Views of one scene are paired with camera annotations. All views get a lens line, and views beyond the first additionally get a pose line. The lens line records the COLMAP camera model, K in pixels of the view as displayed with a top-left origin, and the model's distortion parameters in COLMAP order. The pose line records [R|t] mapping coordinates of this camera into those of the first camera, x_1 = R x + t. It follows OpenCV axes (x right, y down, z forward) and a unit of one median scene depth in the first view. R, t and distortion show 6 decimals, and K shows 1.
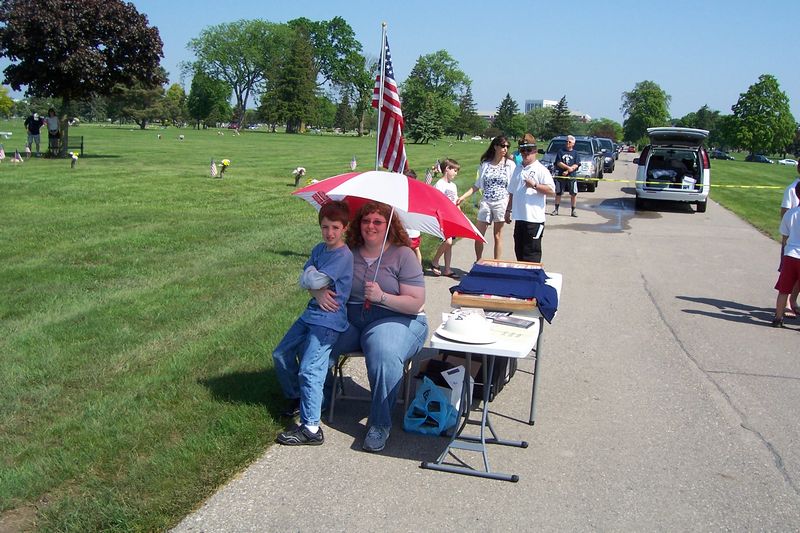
lens RADIAL K [[820.0, 0, 404.5], [0, 820.0, 276.8], [0, 0, 1]] dist [-0.175014, 0.156627]
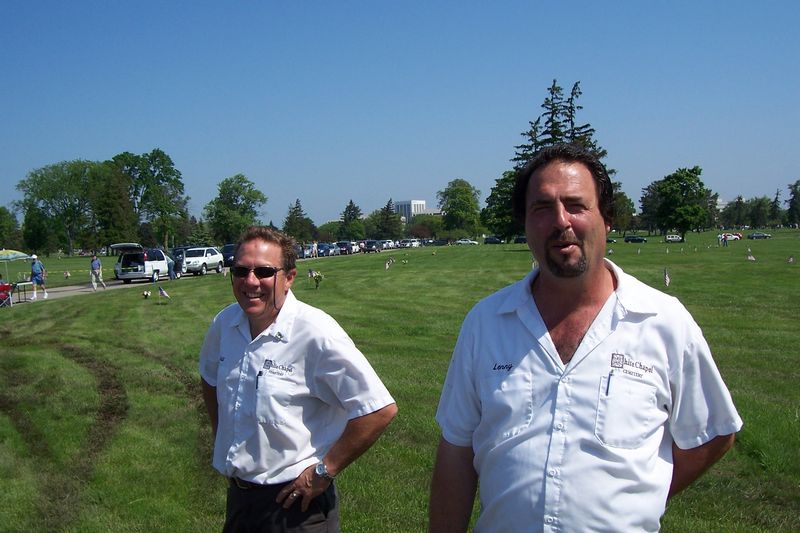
lens RADIAL K [[820.0, 0, 404.5], [0, 820.0, 276.8], [0, 0, 1]] dist [-0.175014, 0.156627]
pose [[0.985136, -0.090685, 0.145890, 0.077051], [0.108653, 0.986772, -0.120316, 0.025018], [-0.133049, 0.134379, 0.981957, -0.124398]]
